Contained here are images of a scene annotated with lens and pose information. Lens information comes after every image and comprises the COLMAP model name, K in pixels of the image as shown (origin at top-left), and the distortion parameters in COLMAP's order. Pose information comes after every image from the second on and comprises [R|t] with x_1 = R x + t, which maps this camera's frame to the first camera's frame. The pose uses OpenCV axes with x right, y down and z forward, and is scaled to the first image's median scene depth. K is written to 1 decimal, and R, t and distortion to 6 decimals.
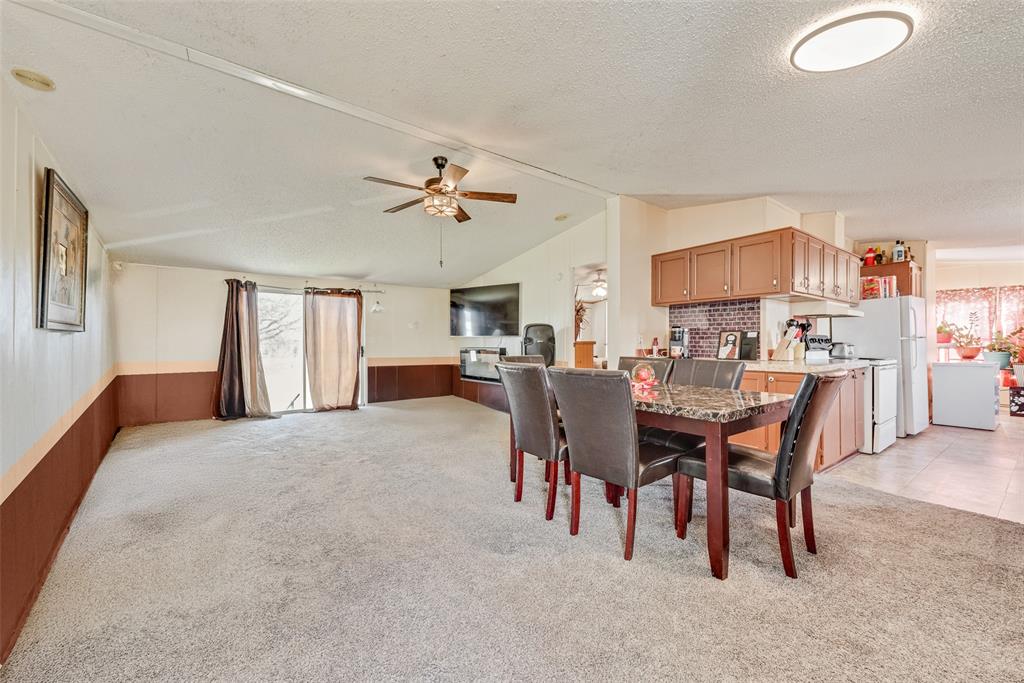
lens RADIAL K [[401.0, 0, 507.5], [0, 401.0, 342.8], [0, 0, 1]] dist [0.013197, -0.003550]
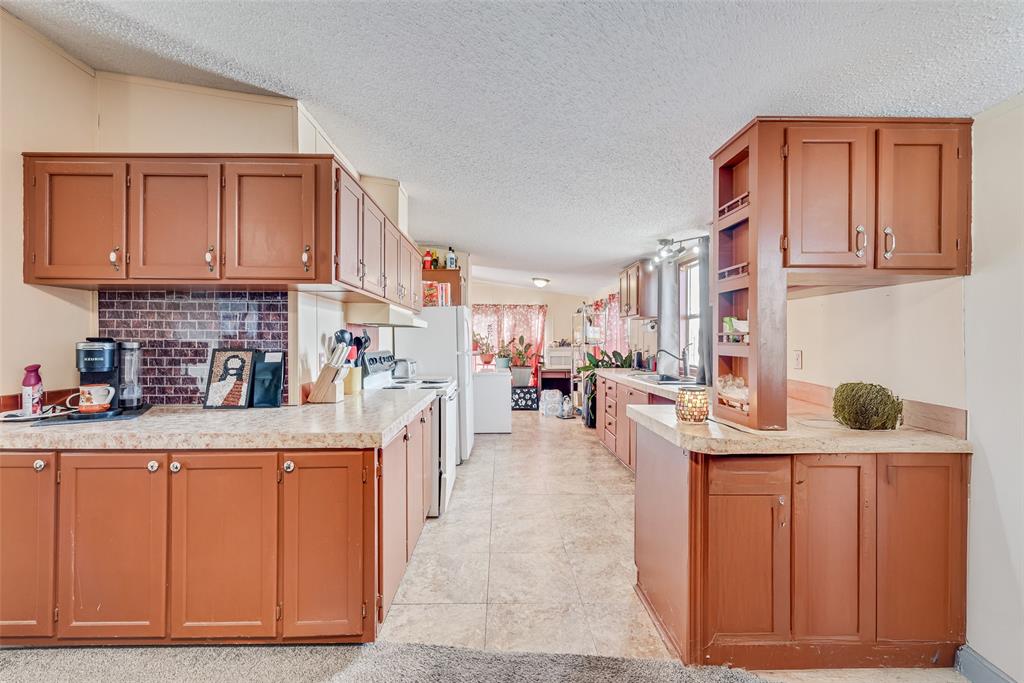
lens RADIAL K [[401.0, 0, 507.5], [0, 401.0, 342.8], [0, 0, 1]] dist [0.013197, -0.003550]
pose [[0.578101, -0.002174, 0.815962, 0.299669], [-0.001020, 0.999994, 0.003387, -0.034777], [-0.815965, -0.002791, 0.578095, 0.377575]]
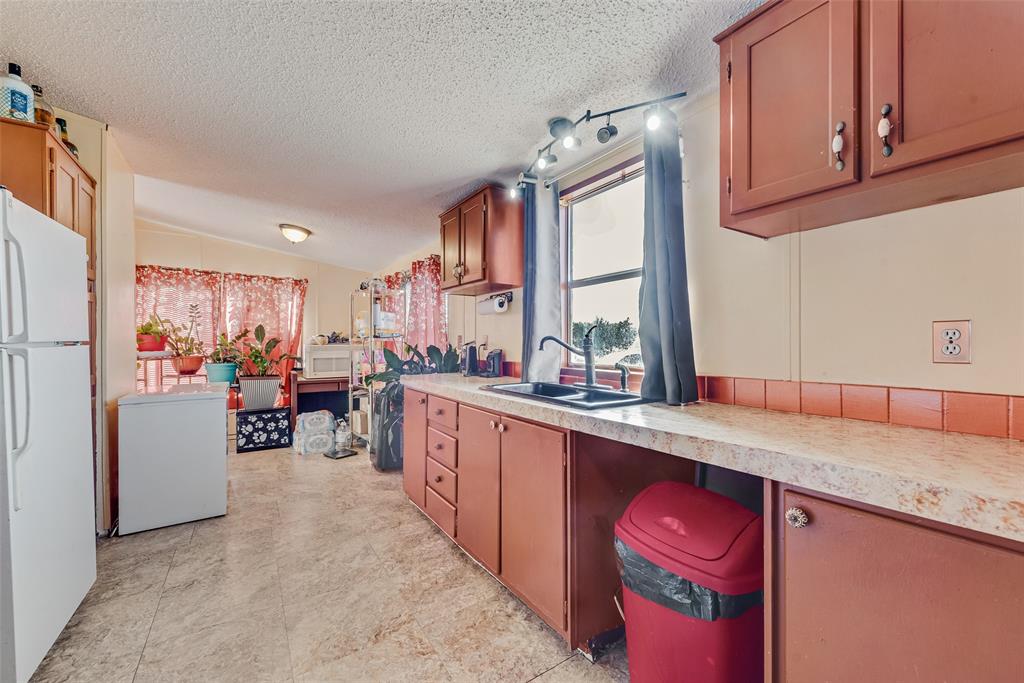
lens RADIAL K [[401.0, 0, 507.5], [0, 401.0, 342.8], [0, 0, 1]] dist [0.013197, -0.003550]
pose [[0.055685, 0.003971, 0.998440, 0.690023], [0.001287, 0.999991, -0.004049, -0.011762], [-0.998448, 0.001511, 0.055680, 0.601010]]
